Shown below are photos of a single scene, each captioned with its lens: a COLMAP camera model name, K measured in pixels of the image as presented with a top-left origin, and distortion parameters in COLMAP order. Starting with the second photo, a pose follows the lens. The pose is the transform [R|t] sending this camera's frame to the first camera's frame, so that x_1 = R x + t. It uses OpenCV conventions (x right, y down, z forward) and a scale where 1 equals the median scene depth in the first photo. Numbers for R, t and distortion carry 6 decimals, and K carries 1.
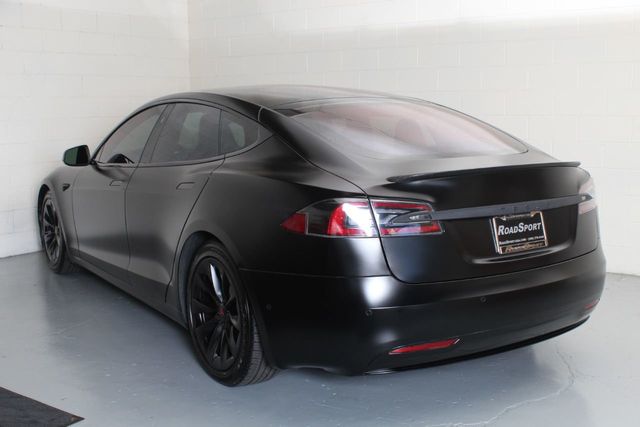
lens RADIAL K [[657.7, 0, 320.0], [0, 657.7, 213.5], [0, 0, 1]] dist [0.001392, -0.003965]
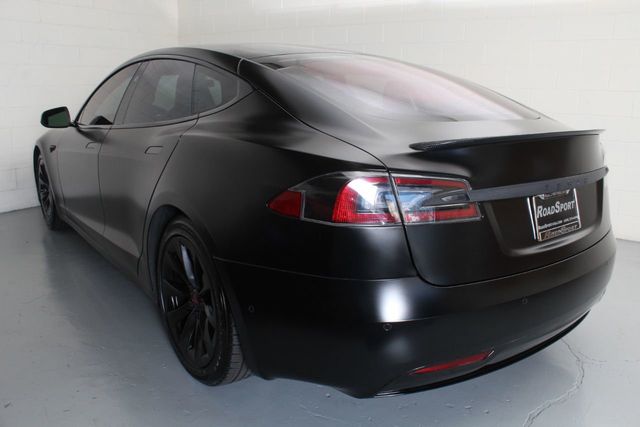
lens RADIAL K [[489.4, 0, 320.0], [0, 489.4, 213.5], [0, 0, 1]] dist [-0.067897, 0.001662]
pose [[0.997573, 0.003610, 0.069536, -0.031173], [-0.010074, 0.995630, 0.092839, -0.021222], [-0.068897, -0.093314, 0.993250, 0.362918]]
